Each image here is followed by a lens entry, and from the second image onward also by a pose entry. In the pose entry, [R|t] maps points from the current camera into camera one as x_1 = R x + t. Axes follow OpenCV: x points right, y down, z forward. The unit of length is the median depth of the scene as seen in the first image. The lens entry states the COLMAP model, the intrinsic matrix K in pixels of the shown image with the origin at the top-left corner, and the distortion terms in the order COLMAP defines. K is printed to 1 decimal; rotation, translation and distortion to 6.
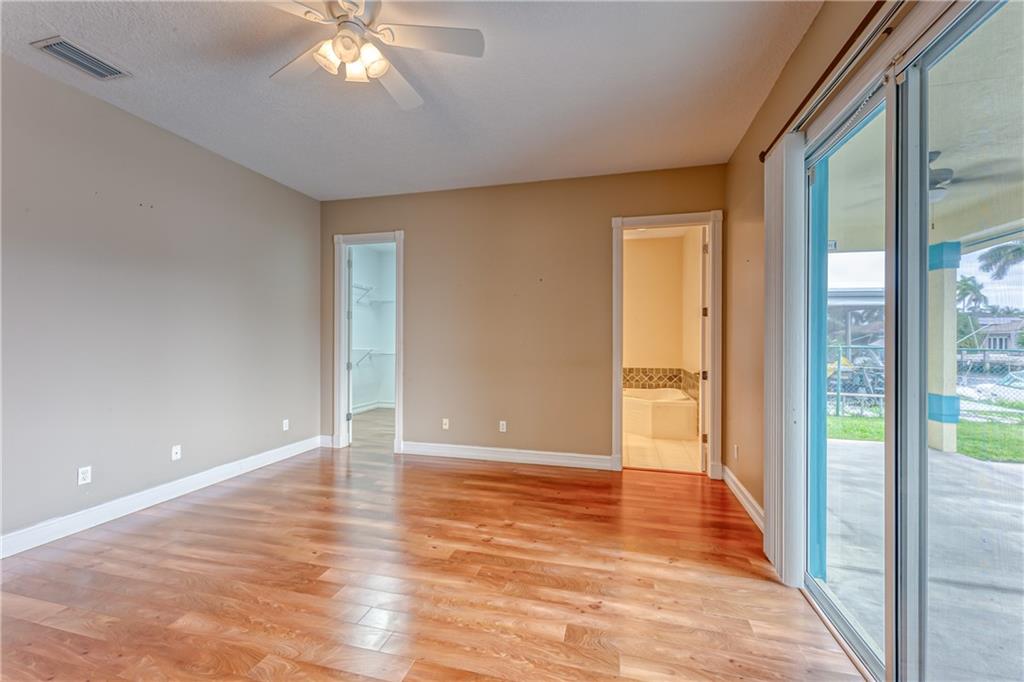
lens RADIAL K [[416.4, 0, 510.2], [0, 416.4, 340.5], [0, 0, 1]] dist [-0.000282, 0.000081]
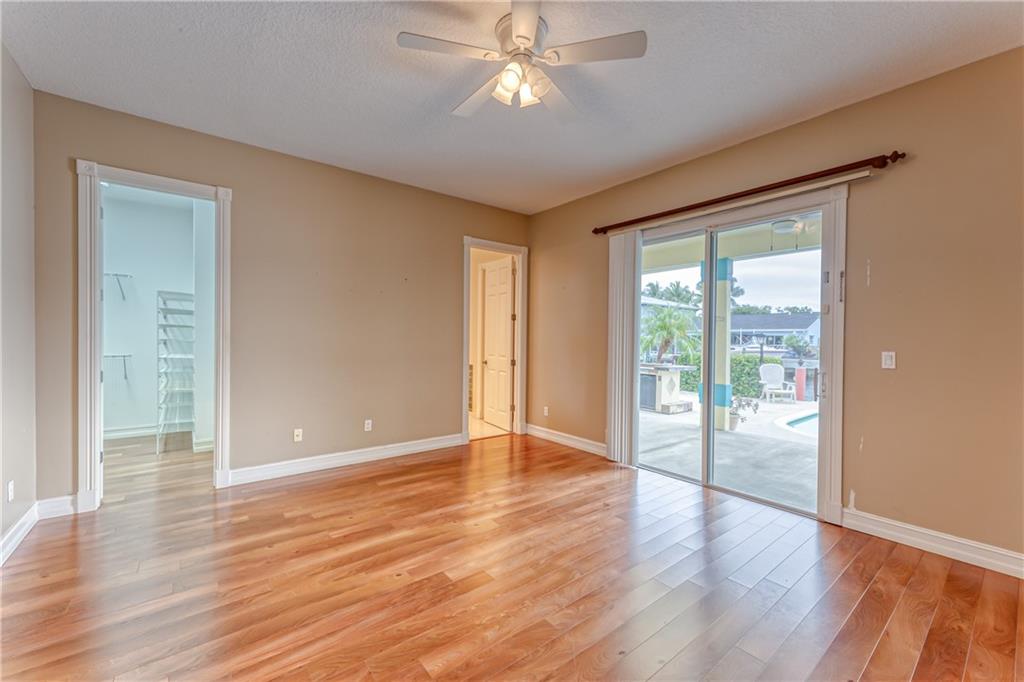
lens RADIAL K [[416.4, 0, 510.2], [0, 416.4, 340.5], [0, 0, 1]] dist [-0.000282, 0.000081]
pose [[0.598816, -0.003871, 0.800877, -0.913171], [-0.007641, 0.999915, 0.010546, -0.006709], [-0.800850, -0.012434, 0.598736, 0.241188]]
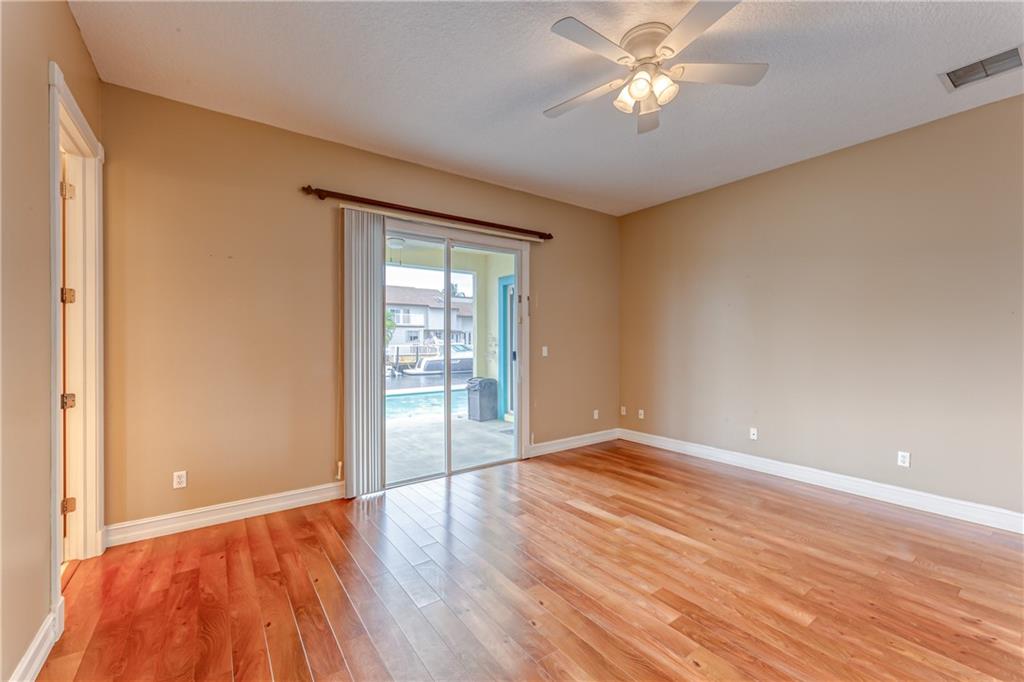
lens RADIAL K [[414.3, 0, 517.1], [0, 414.3, 339.5], [0, 0, 1]] dist [0.000840, -0.000132]
pose [[-0.780599, -0.001037, 0.625031, -0.576449], [0.000141, 0.999998, 0.001836, -0.008149], [-0.625032, 0.001521, -0.780598, 1.482029]]
